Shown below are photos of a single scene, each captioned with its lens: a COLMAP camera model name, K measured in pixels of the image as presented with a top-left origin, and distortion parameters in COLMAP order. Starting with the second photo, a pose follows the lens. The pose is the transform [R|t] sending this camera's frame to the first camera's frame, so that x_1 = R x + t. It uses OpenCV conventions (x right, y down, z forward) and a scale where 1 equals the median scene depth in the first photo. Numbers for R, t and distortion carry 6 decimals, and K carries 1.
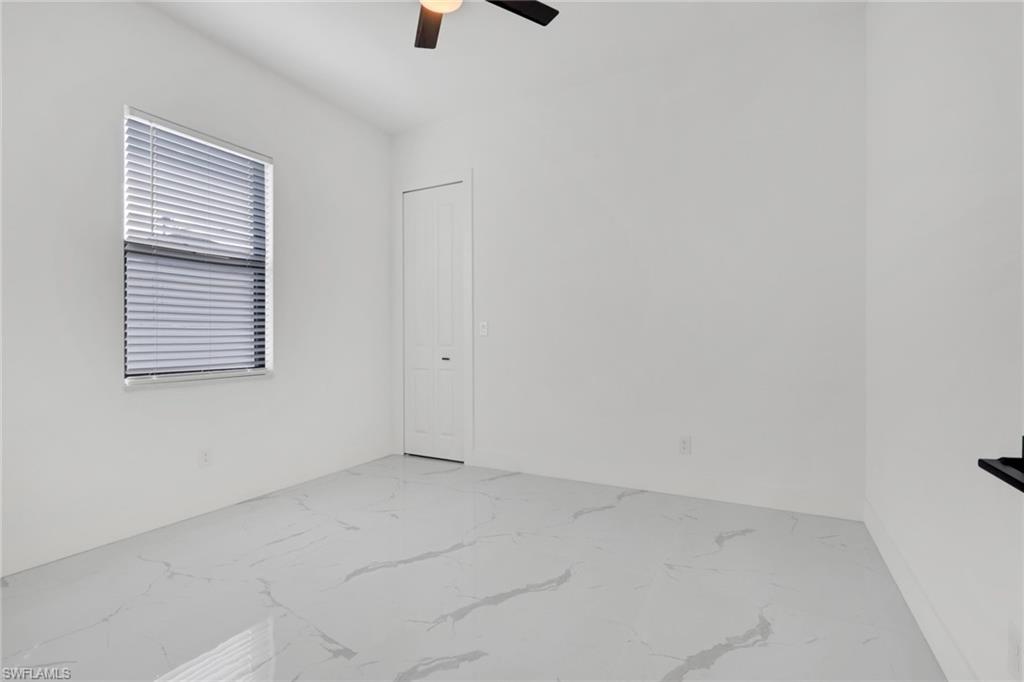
lens RADIAL K [[481.2, 0, 507.9], [0, 481.2, 339.1], [0, 0, 1]] dist [0.002213, 0.000671]
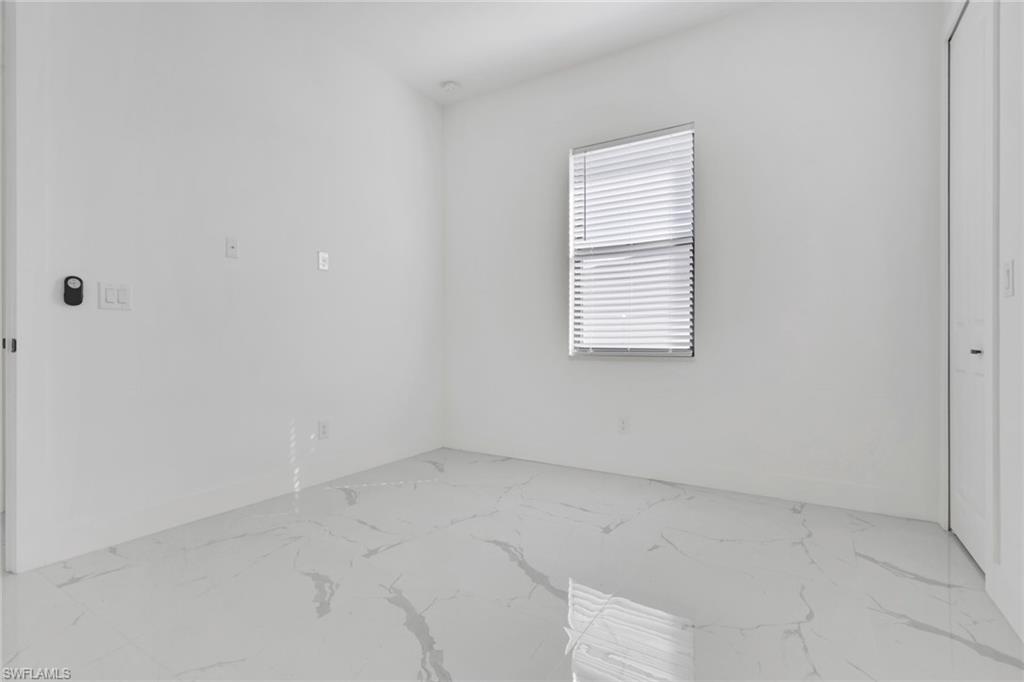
lens RADIAL K [[481.2, 0, 507.9], [0, 481.2, 339.1], [0, 0, 1]] dist [0.002213, 0.000671]
pose [[-0.059313, 0.005184, -0.998226, 0.625244], [-0.002619, 0.999982, 0.005349, 0.046865], [0.998236, 0.002932, -0.059299, 0.974374]]
